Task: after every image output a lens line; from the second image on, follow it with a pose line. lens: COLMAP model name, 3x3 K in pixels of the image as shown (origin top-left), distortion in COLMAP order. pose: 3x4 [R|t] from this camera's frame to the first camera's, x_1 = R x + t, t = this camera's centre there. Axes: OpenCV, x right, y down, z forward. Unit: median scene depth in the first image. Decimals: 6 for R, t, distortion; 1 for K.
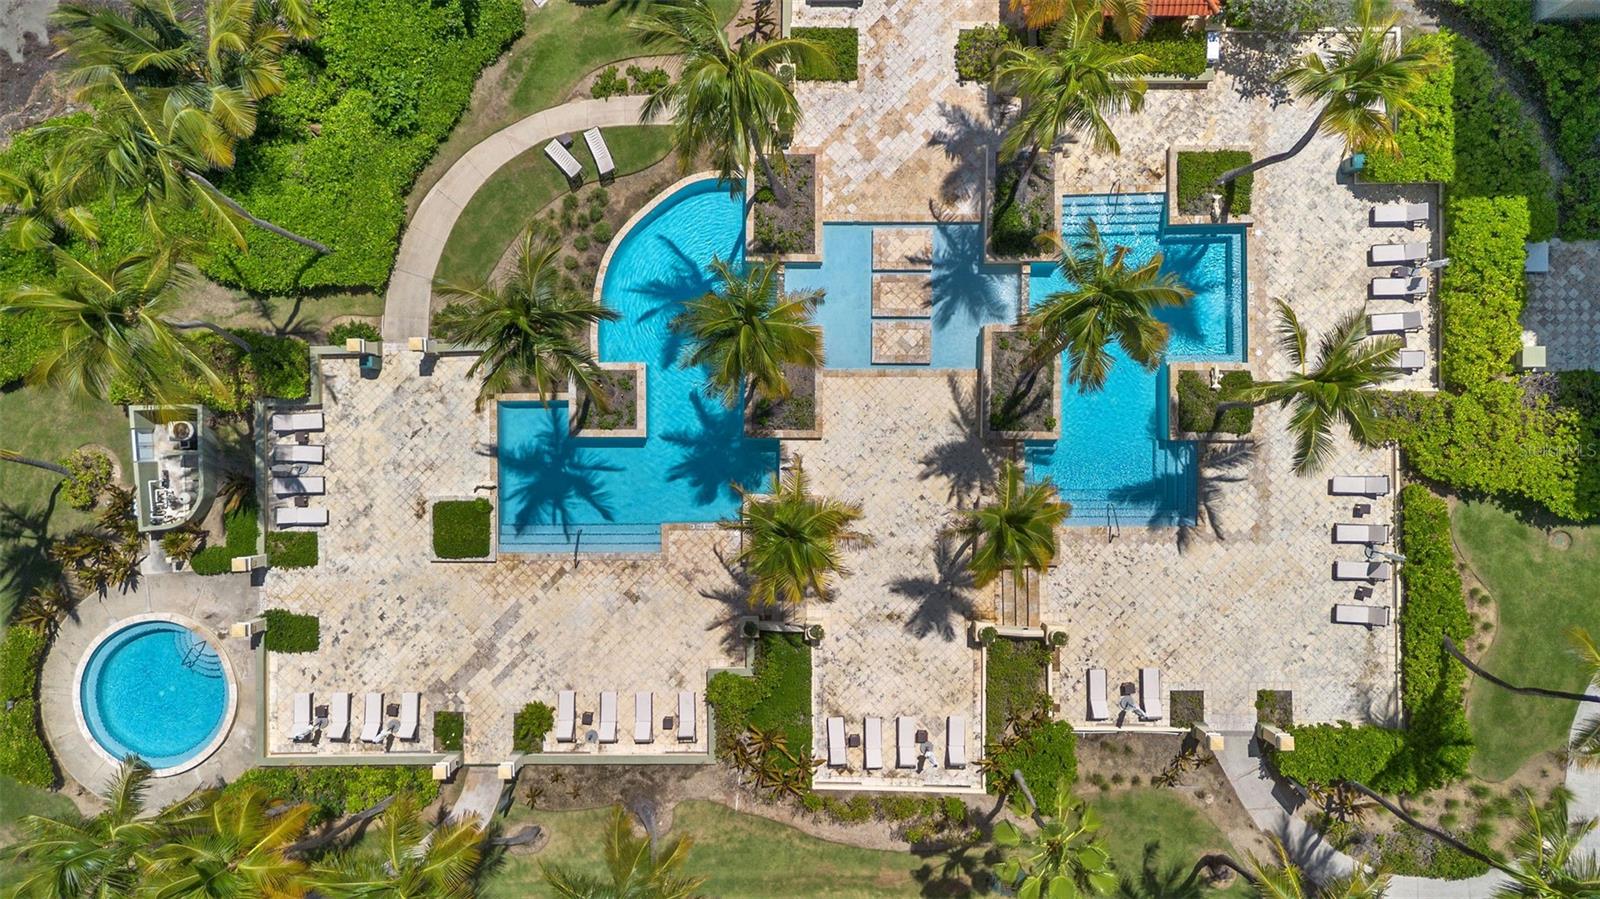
lens RADIAL K [[1132.8, 0, 800.0], [0, 1132.8, 449.5], [0, 0, 1]] dist [0.067796, -0.060555]
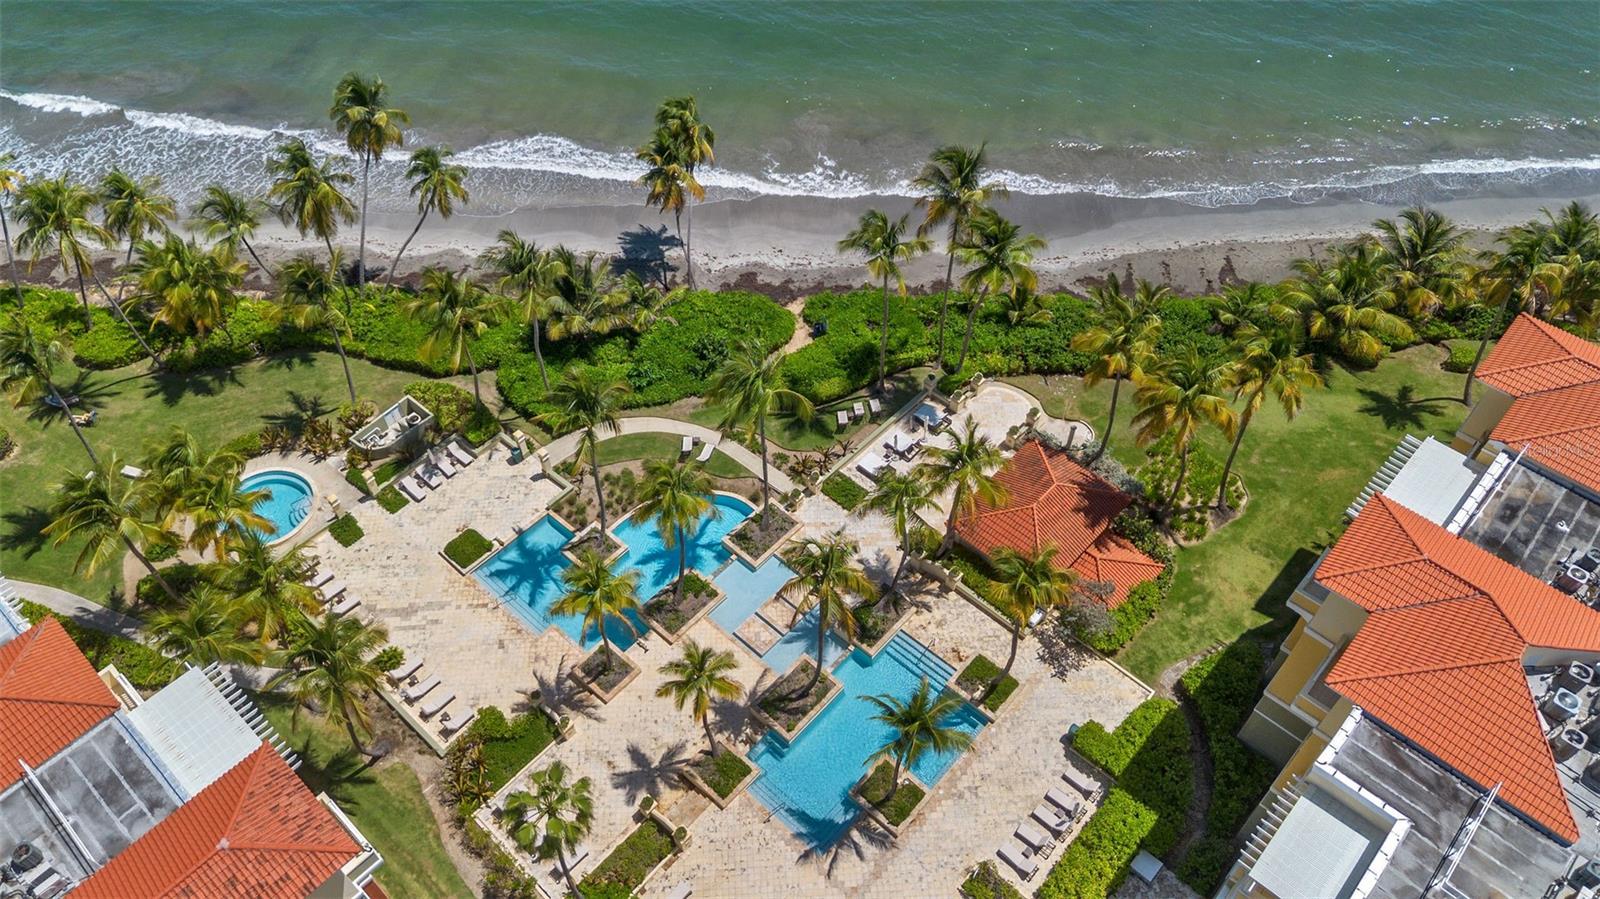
lens RADIAL K [[1132.8, 0, 800.0], [0, 1132.8, 449.5], [0, 0, 1]] dist [0.067796, -0.060555]
pose [[0.739161, 0.524878, -0.422072, 0.622953], [-0.673521, 0.573017, -0.466927, 0.415044], [-0.003226, 0.629408, 0.777068, -0.288113]]
